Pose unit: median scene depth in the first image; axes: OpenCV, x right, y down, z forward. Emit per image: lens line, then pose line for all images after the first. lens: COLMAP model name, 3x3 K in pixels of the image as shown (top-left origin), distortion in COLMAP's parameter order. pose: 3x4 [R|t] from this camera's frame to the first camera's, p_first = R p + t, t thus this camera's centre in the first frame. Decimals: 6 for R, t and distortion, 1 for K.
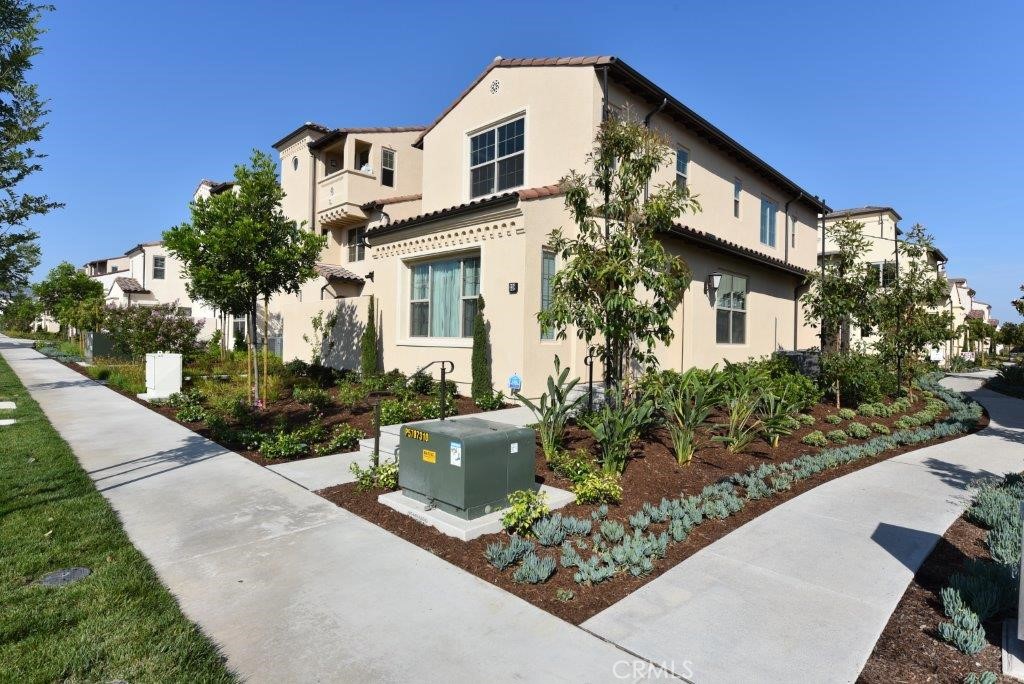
lens RADIAL K [[522.3, 0, 511.0], [0, 522.3, 341.0], [0, 0, 1]] dist [-0.000482, -0.000009]
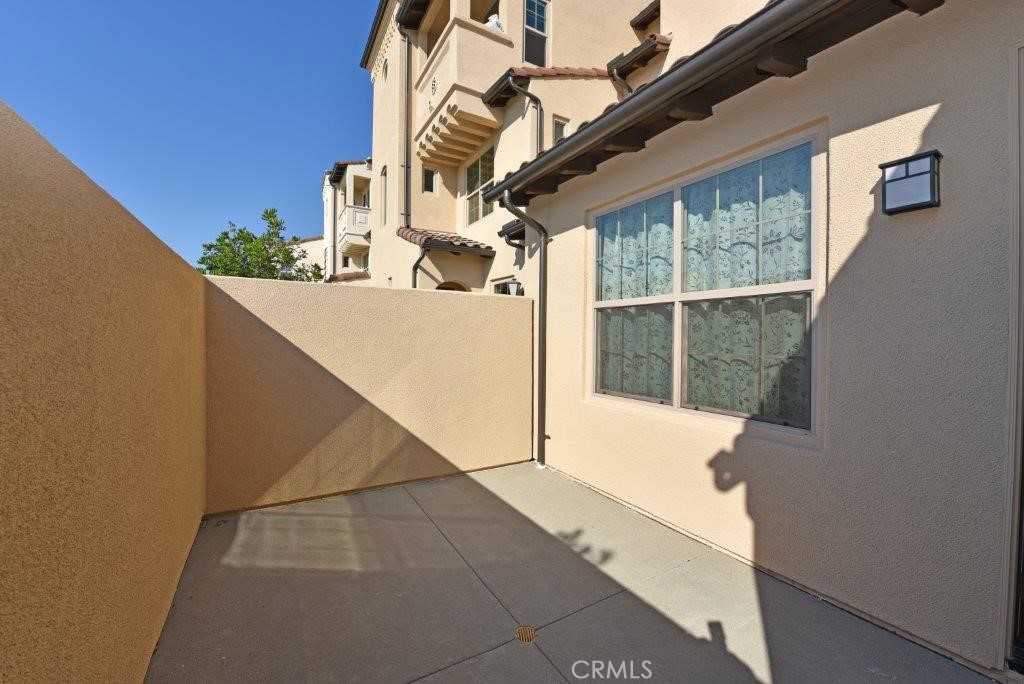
lens RADIAL K [[411.8, 0, 512.1], [0, 411.8, 337.8], [0, 0, 1]] dist [0.002762, 0.000177]
pose [[0.966350, -0.011591, -0.256969, -0.159191], [0.011569, 0.999932, -0.001595, -0.027632], [0.256970, -0.001432, 0.966418, 0.608883]]
